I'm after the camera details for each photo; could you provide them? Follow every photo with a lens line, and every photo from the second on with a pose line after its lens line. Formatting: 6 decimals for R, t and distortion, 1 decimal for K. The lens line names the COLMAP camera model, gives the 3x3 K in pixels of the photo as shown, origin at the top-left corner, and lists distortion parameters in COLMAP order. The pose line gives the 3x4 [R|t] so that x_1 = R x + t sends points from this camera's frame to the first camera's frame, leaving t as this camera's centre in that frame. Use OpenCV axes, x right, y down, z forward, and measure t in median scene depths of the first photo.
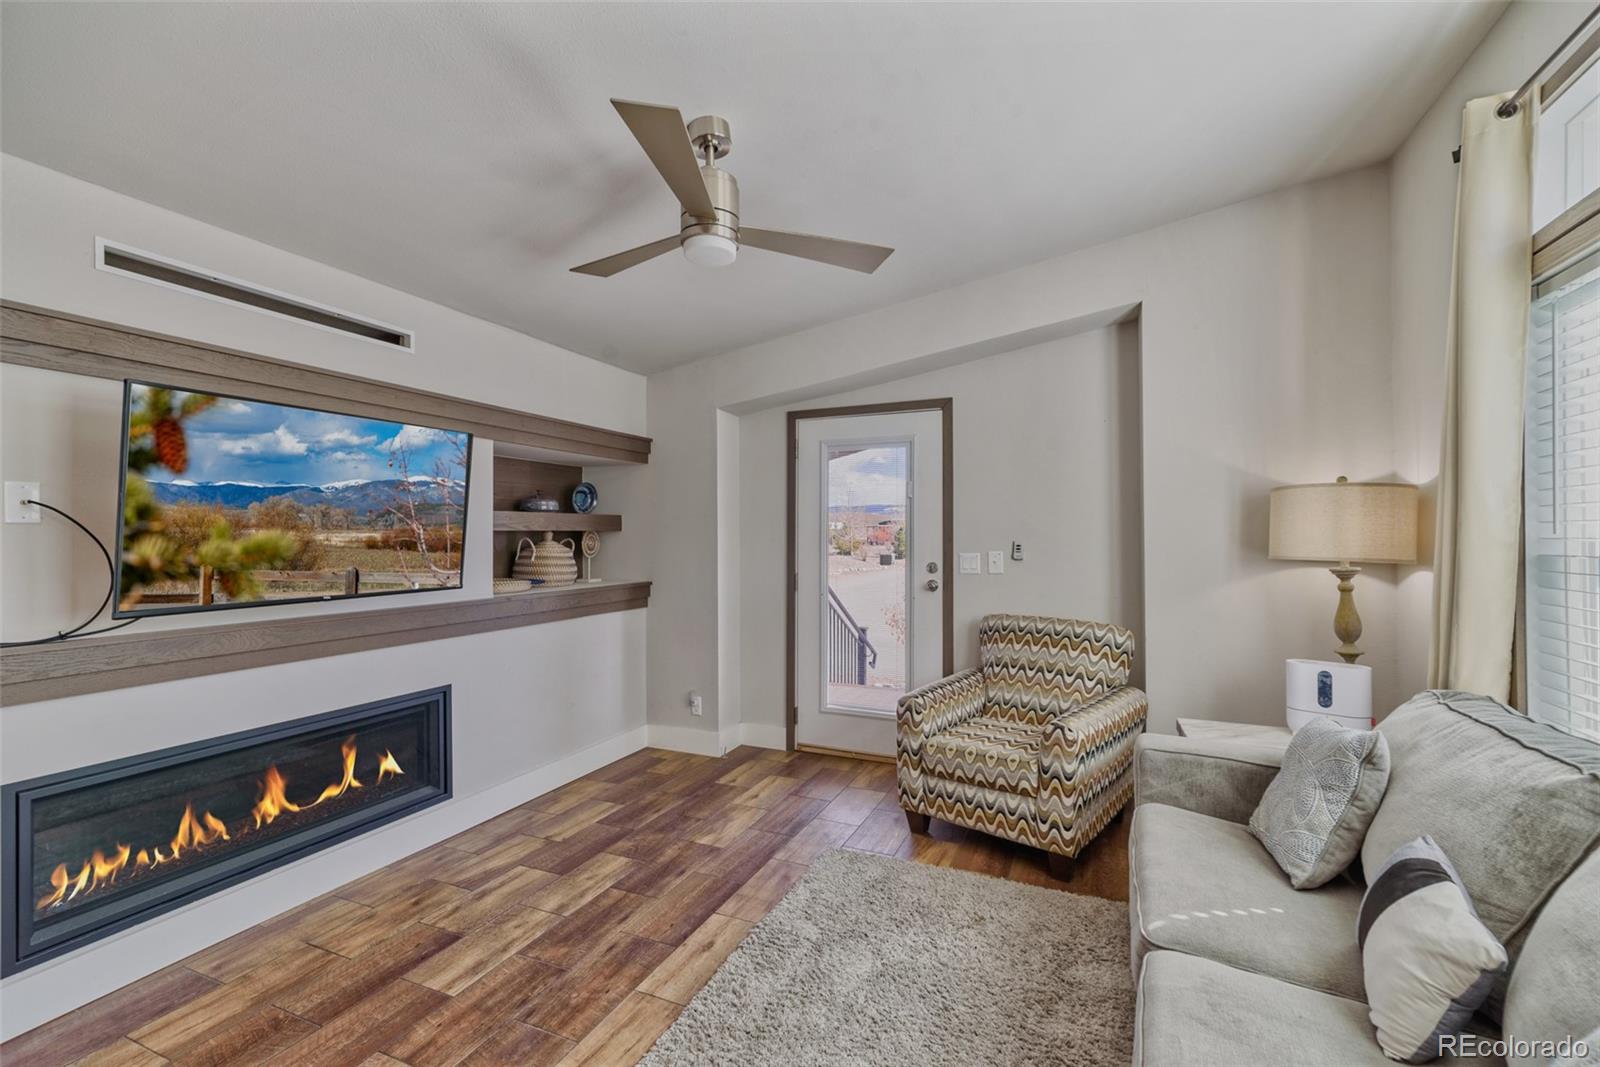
lens RADIAL K [[691.5, 0, 798.8], [0, 691.5, 540.0], [0, 0, 1]] dist [0.003081, 0.000692]
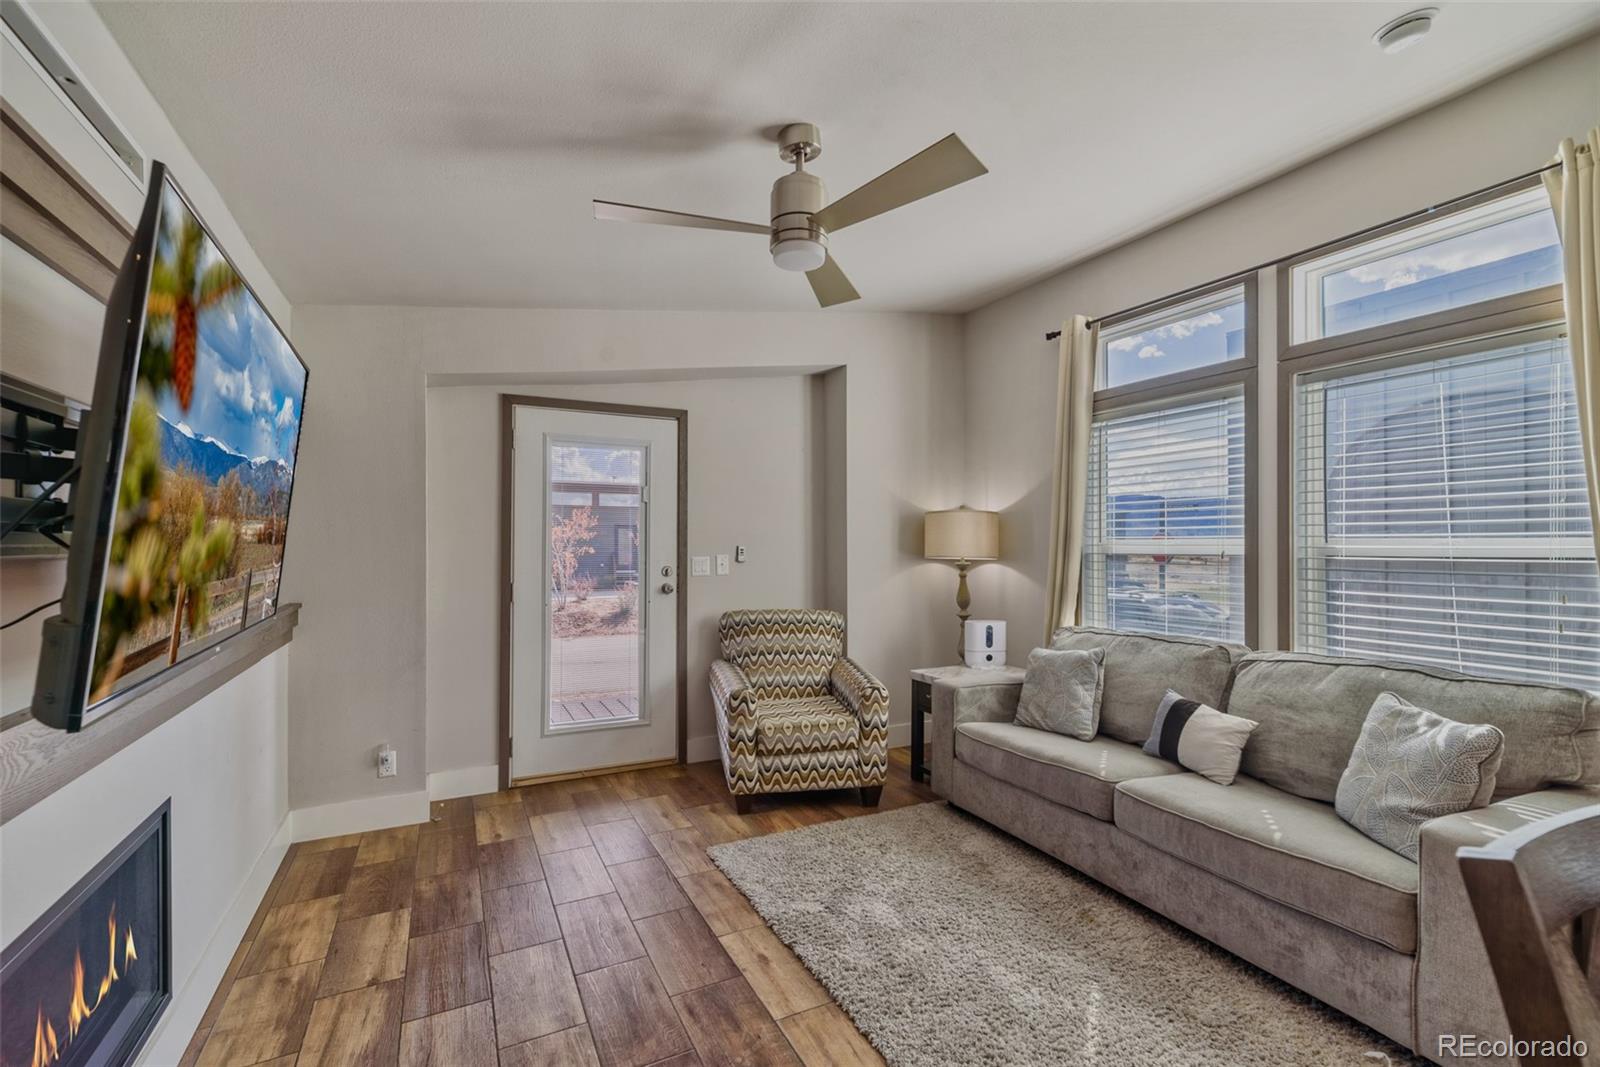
lens RADIAL K [[691.5, 0, 798.8], [0, 691.5, 540.0], [0, 0, 1]] dist [0.003081, 0.000692]
pose [[0.632756, 0.008489, 0.774305, -0.707318], [-0.003785, 0.999962, -0.007869, 0.001267], [-0.774342, 0.002048, 0.632764, 0.278946]]
